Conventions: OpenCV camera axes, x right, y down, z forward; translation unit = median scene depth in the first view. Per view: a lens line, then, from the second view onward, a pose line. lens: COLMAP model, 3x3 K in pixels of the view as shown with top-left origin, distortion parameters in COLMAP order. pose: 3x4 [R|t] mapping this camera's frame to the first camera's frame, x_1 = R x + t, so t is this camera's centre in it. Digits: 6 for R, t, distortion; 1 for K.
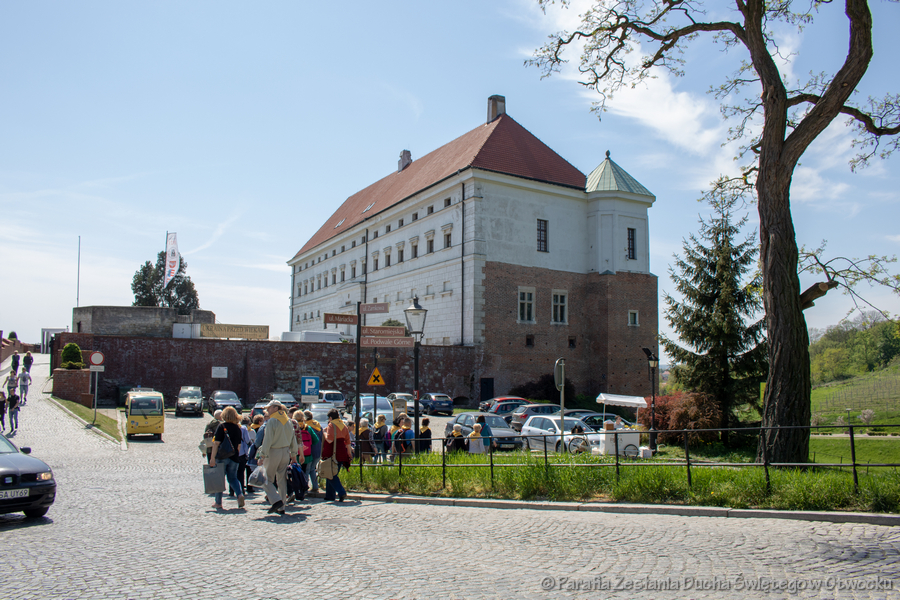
lens RADIAL K [[762.0, 0, 436.5], [0, 762.0, 301.1], [0, 0, 1]] dist [-0.160074, 0.133212]
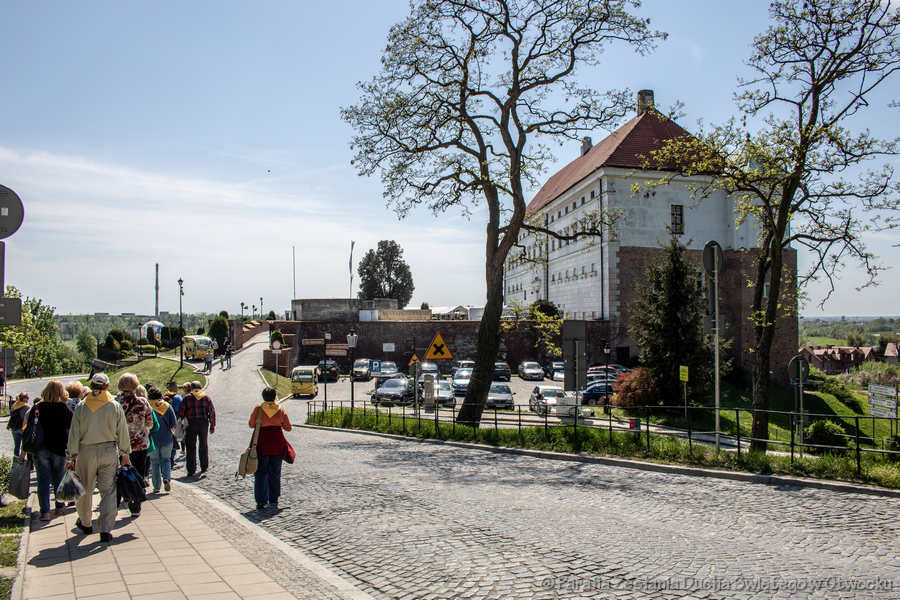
lens RADIAL K [[762.0, 0, 436.5], [0, 762.0, 301.1], [0, 0, 1]] dist [-0.160074, 0.133212]
pose [[0.939090, -0.023591, -0.342860, 0.190096], [0.042883, 0.997888, 0.048794, -0.036703], [0.340984, -0.060525, 0.938119, -0.173299]]
